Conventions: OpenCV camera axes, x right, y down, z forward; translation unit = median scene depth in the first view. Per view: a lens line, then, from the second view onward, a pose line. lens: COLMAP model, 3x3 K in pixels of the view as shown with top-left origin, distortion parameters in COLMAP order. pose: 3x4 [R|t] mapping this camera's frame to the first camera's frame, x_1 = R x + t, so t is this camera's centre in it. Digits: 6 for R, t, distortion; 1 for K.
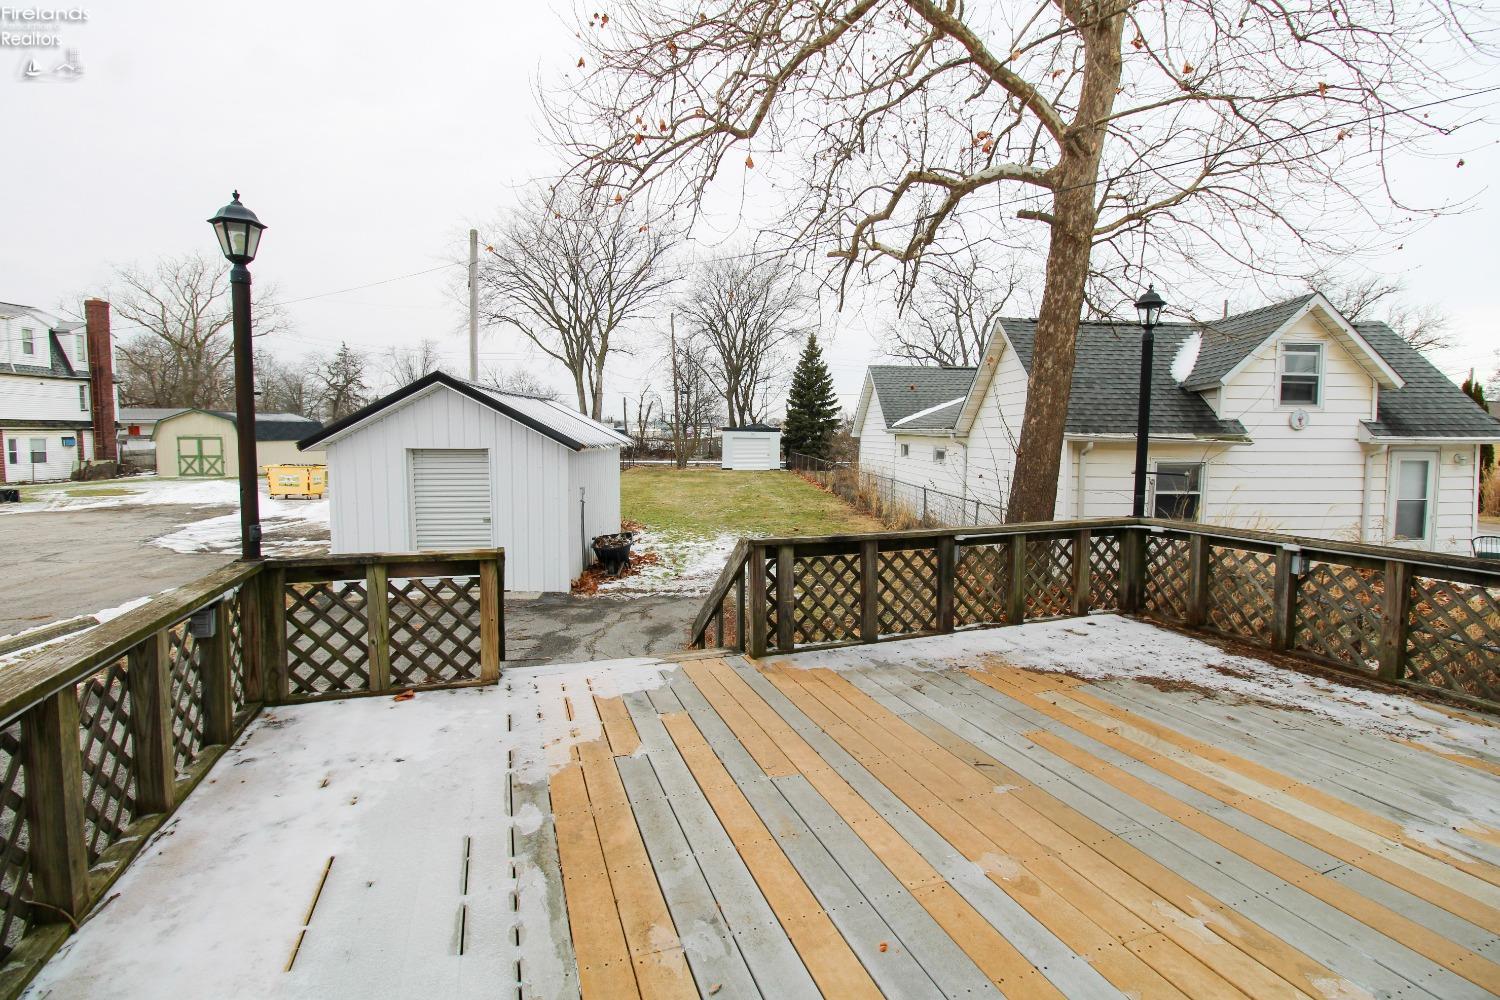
lens RADIAL K [[711.6, 0, 760.4], [0, 711.6, 487.7], [0, 0, 1]] dist [0.000788, -0.015427]
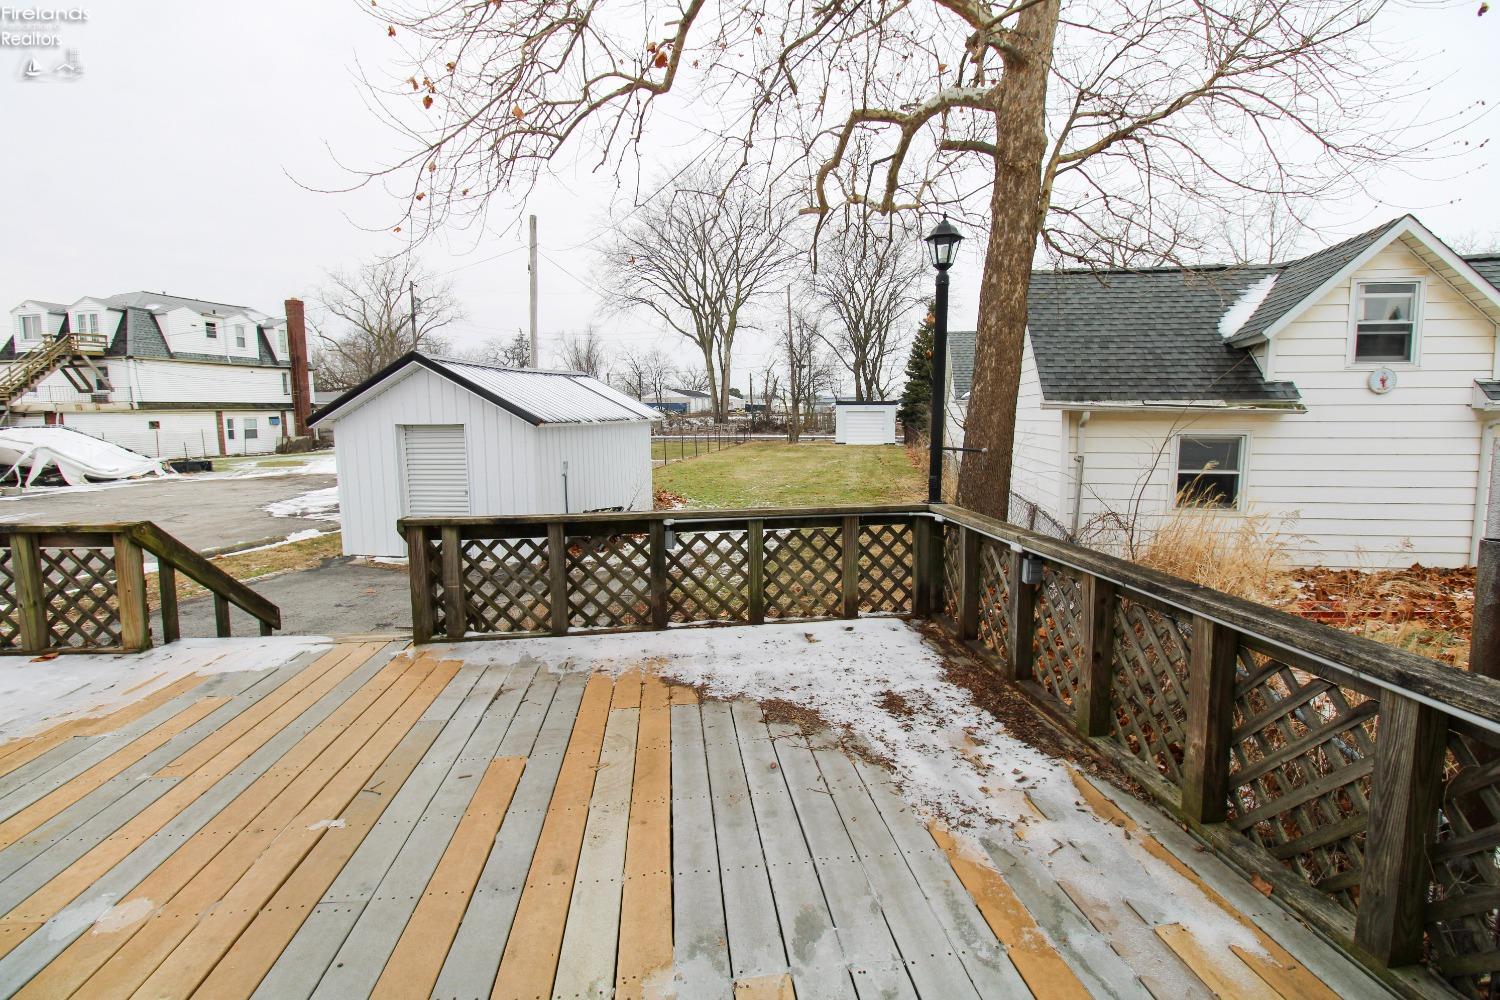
lens RADIAL K [[707.1, 0, 752.2], [0, 707.1, 486.1], [0, 0, 1]] dist [-0.002049, -0.011753]
pose [[0.973011, 0.013340, -0.230374, 0.263611], [-0.005553, 0.999392, 0.034417, -0.002147], [0.230693, -0.032209, 0.972493, 0.082306]]
